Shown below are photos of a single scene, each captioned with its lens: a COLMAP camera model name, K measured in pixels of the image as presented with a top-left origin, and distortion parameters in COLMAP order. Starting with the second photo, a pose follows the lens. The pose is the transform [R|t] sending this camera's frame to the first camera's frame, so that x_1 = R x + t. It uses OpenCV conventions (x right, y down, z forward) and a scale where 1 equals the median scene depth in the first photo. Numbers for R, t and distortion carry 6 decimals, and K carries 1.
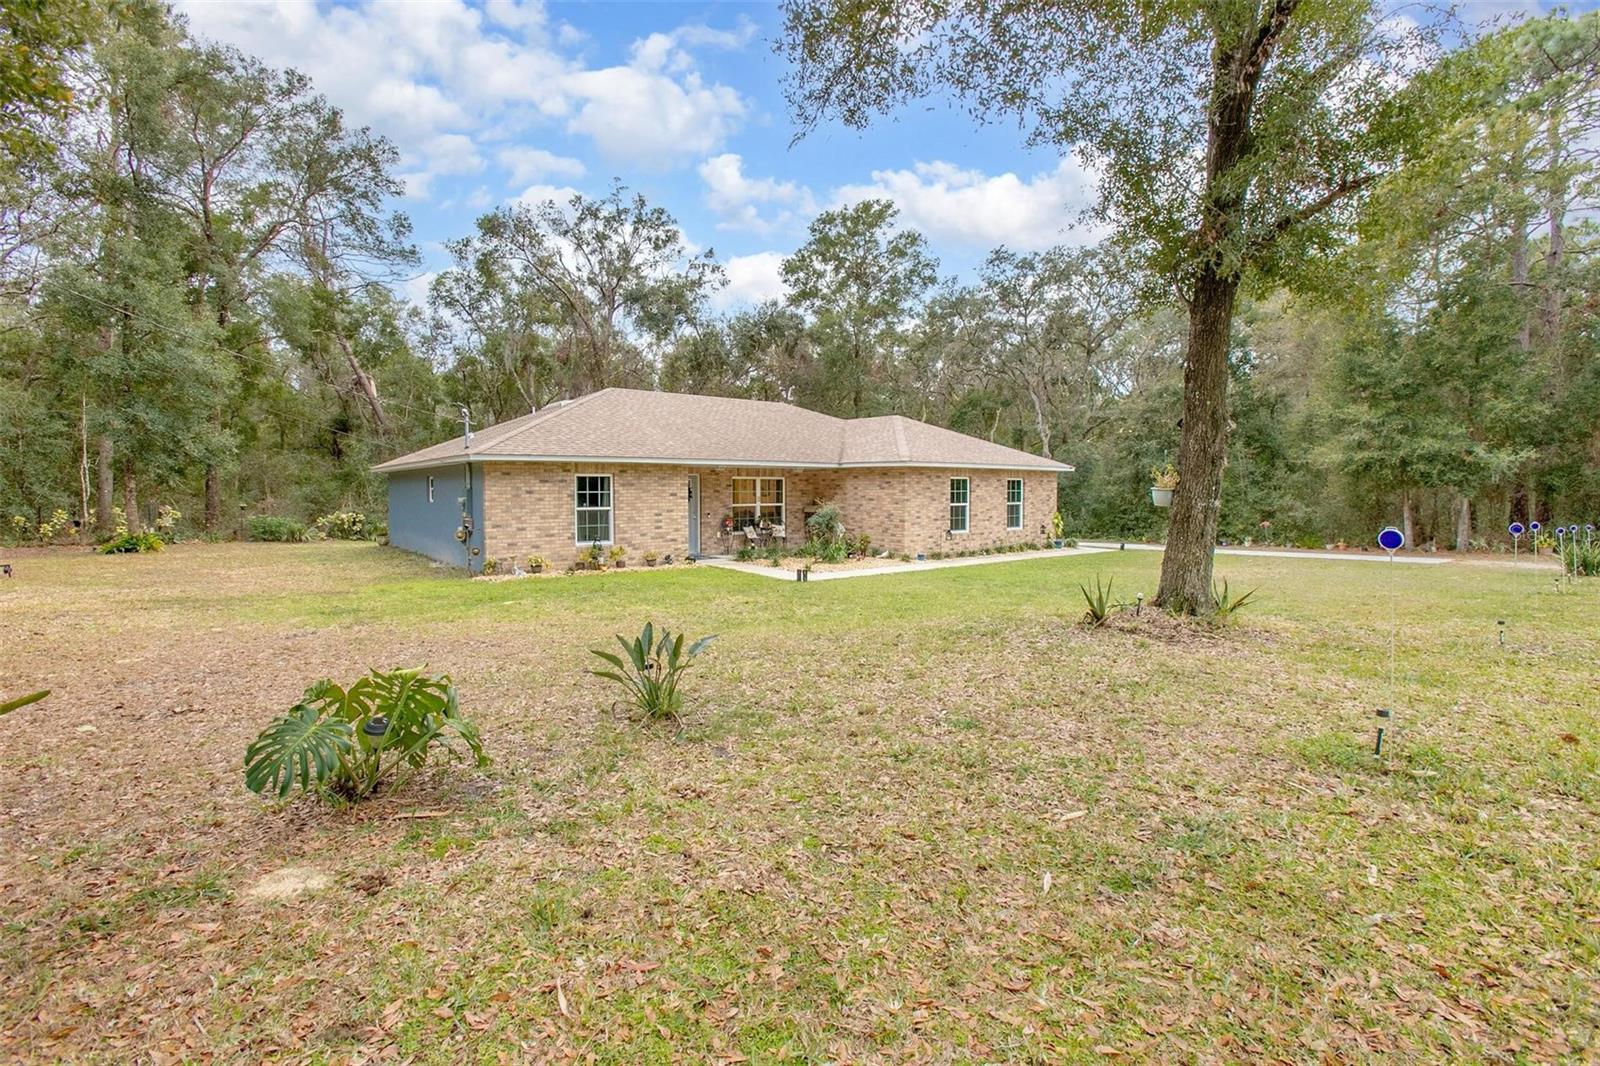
lens RADIAL K [[695.3, 0, 760.1], [0, 695.3, 518.2], [0, 0, 1]] dist [-0.000189, 0.000689]
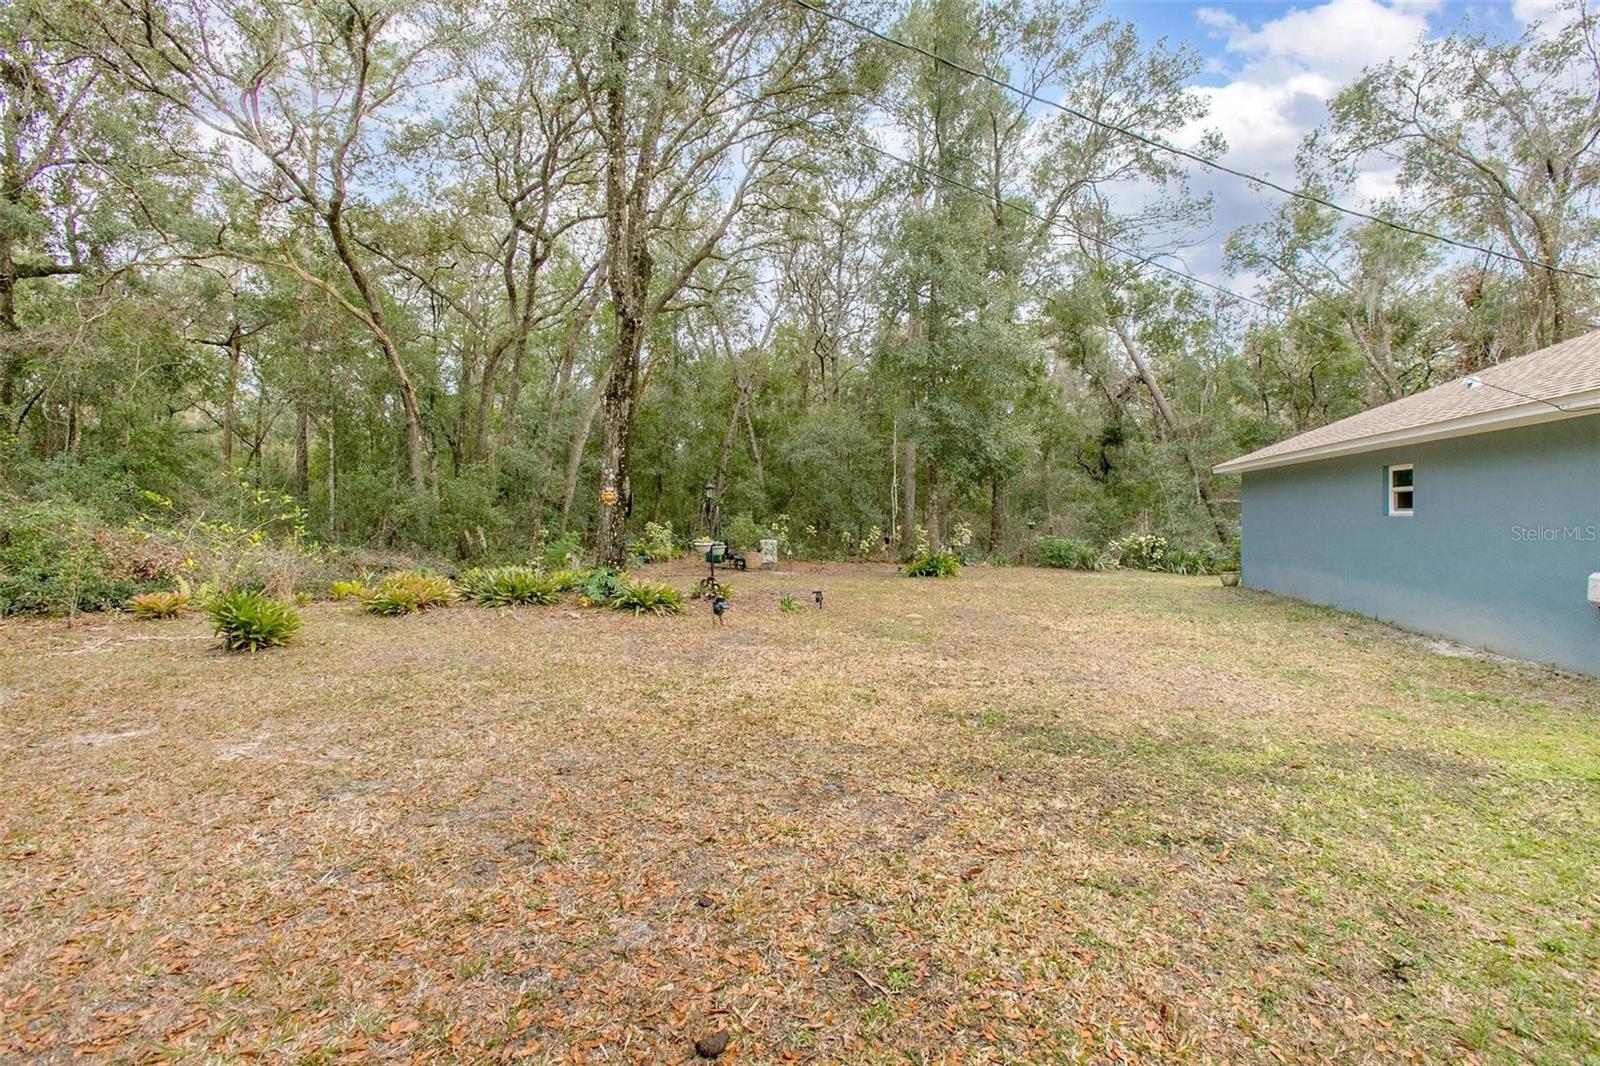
lens RADIAL K [[695.3, 0, 760.1], [0, 695.3, 518.2], [0, 0, 1]] dist [-0.000189, 0.000689]
pose [[0.571981, -0.001402, -0.820266, -0.264601], [-0.027503, 0.999403, -0.020887, 0.001699], [0.819806, 0.034507, 0.571601, 0.275510]]
